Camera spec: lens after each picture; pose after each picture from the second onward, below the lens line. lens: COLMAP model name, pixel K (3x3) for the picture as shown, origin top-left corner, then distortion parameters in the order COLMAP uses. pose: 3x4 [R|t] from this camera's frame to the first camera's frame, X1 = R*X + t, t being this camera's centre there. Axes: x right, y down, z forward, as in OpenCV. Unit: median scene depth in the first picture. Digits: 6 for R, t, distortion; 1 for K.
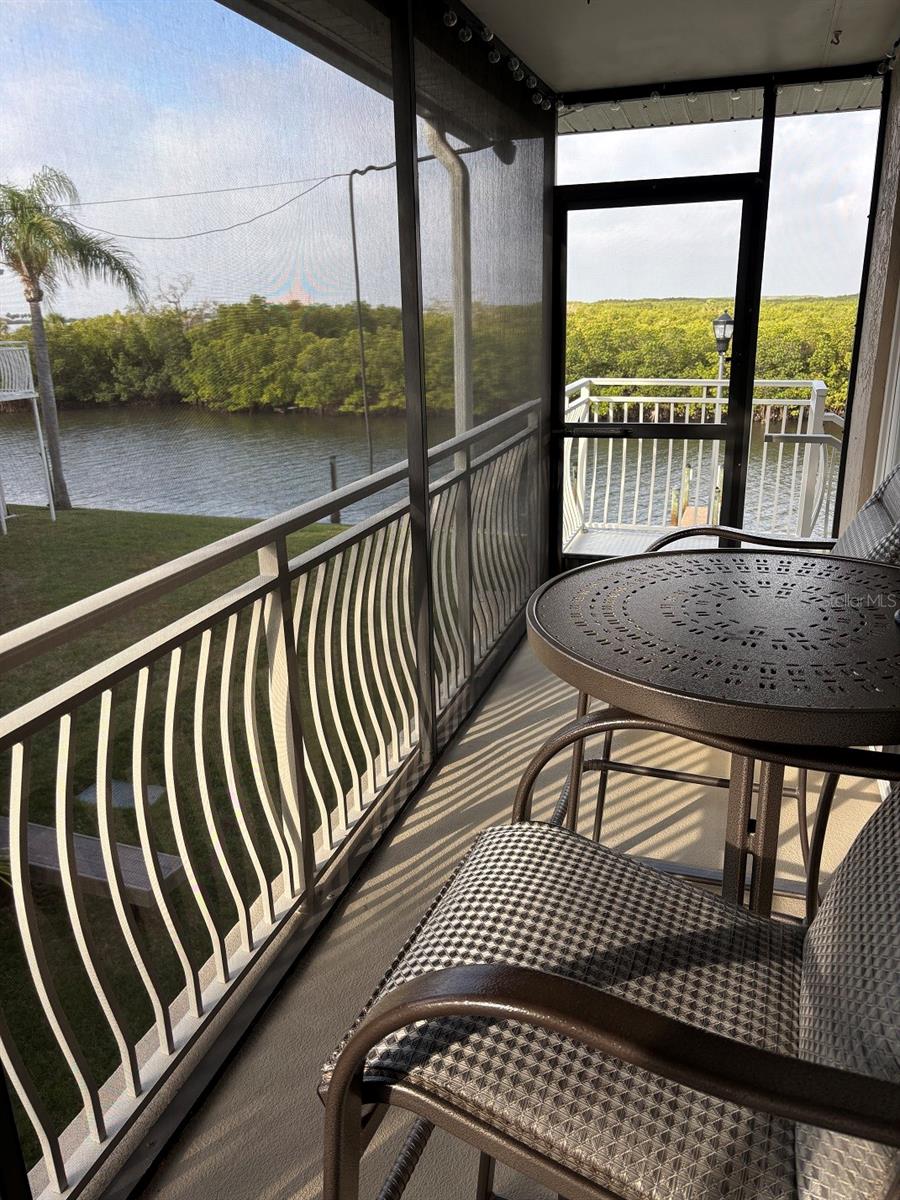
lens RADIAL K [[897.2, 0, 454.5], [0, 897.2, 606.8], [0, 0, 1]] dist [0.066514, -0.080820]
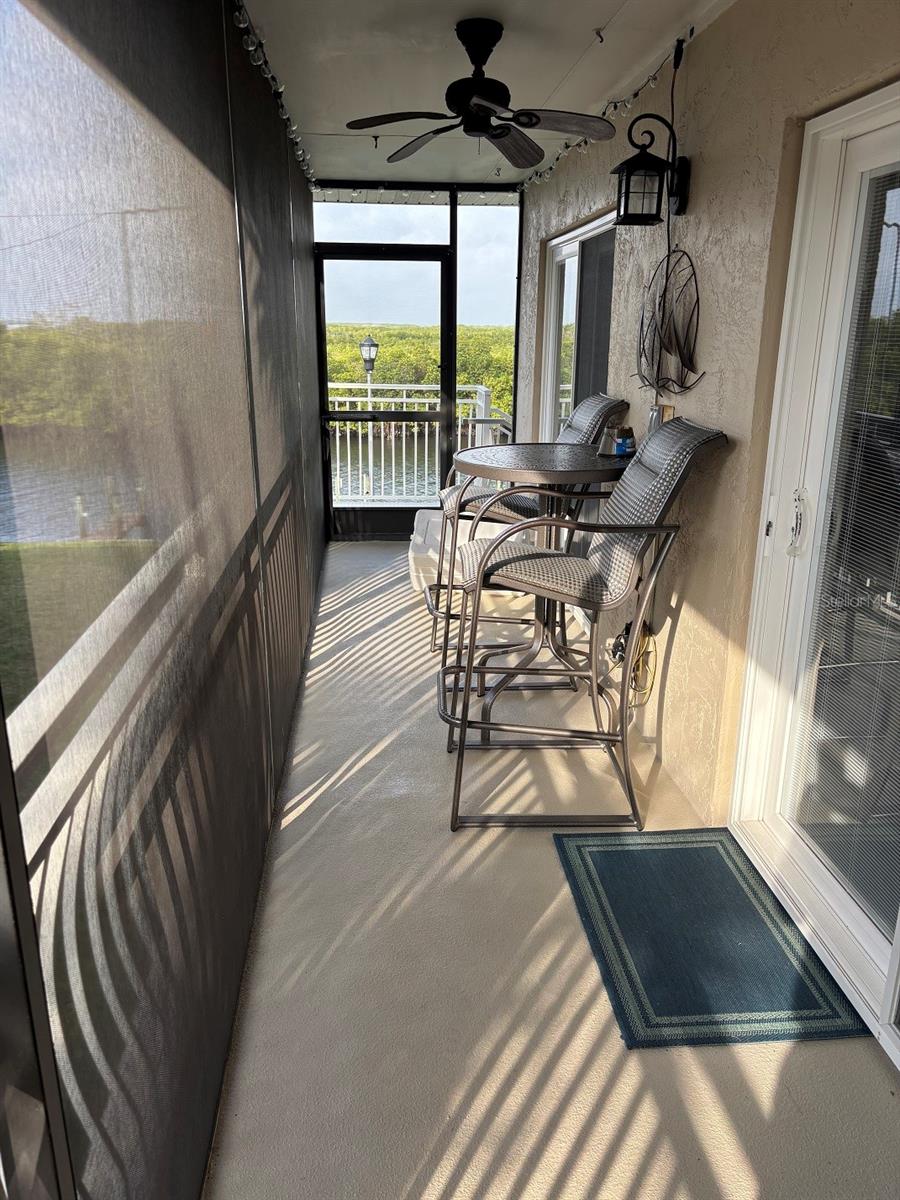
lens RADIAL K [[897.2, 0, 454.5], [0, 897.2, 606.8], [0, 0, 1]] dist [0.066514, -0.080820]
pose [[0.918257, -0.089778, 0.385674, -0.026121], [0.098436, 0.995140, -0.002719, 0.011890], [-0.383556, 0.040461, 0.922631, -0.033869]]
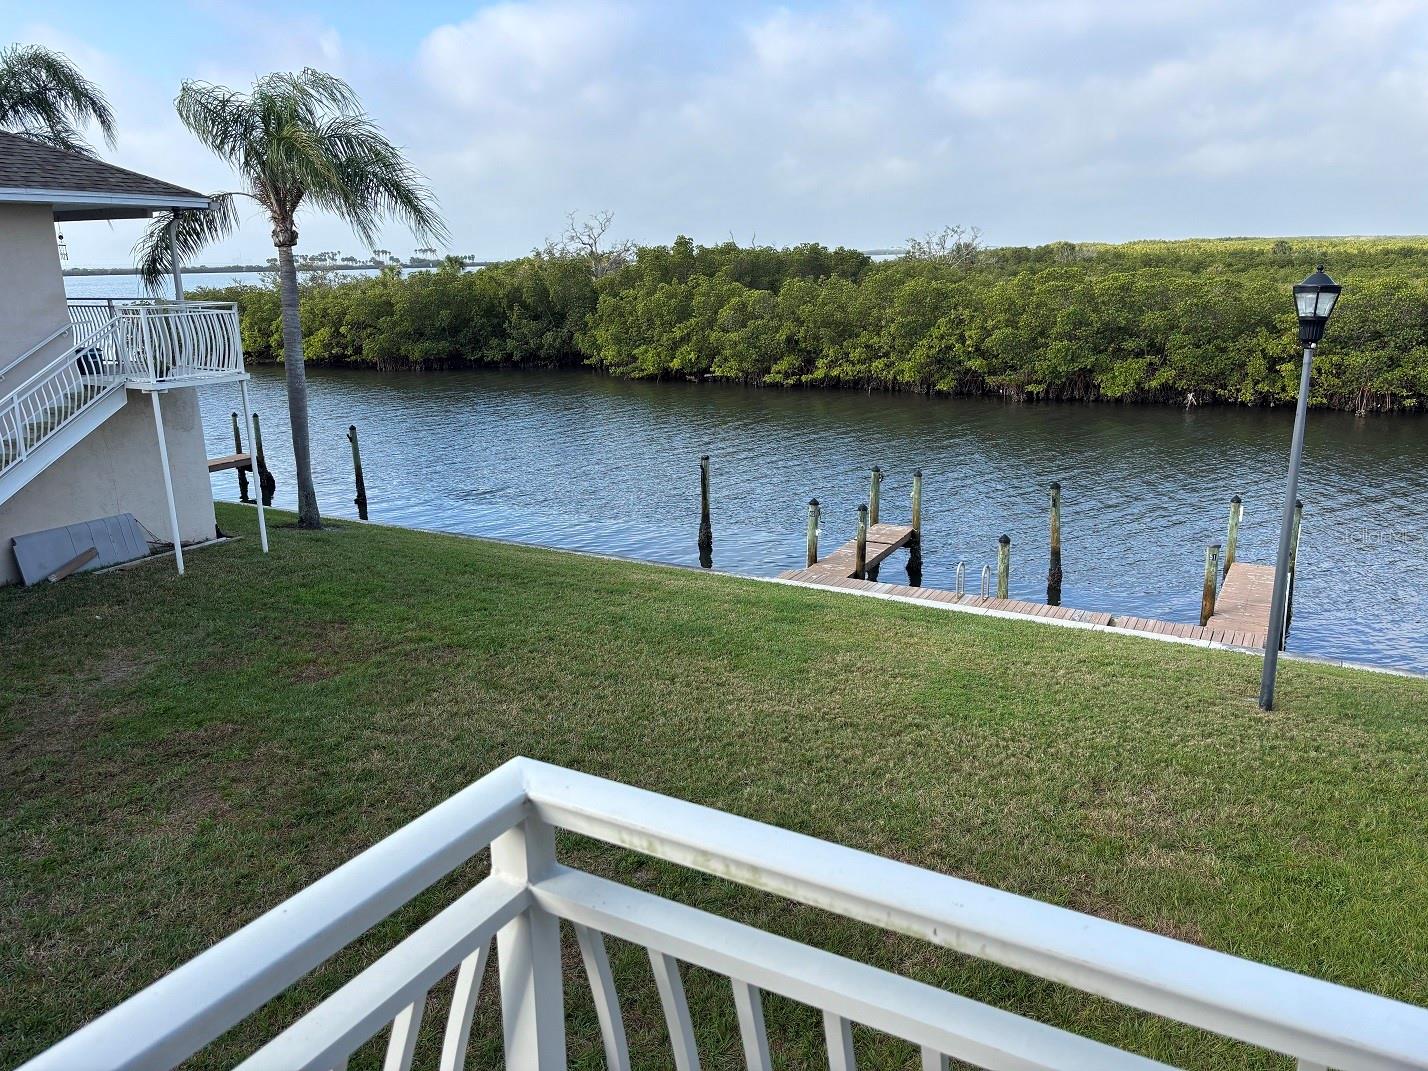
lens RADIAL K [[1054.9, 0, 738.3], [0, 1054.9, 503.1], [0, 0, 1]] dist [0.272211, -0.504760]
pose [[0.981100, 0.046819, -0.187751, 0.028498], [-0.062711, 0.994851, -0.079613, -0.035751], [0.183056, 0.089882, 0.978985, 0.097152]]
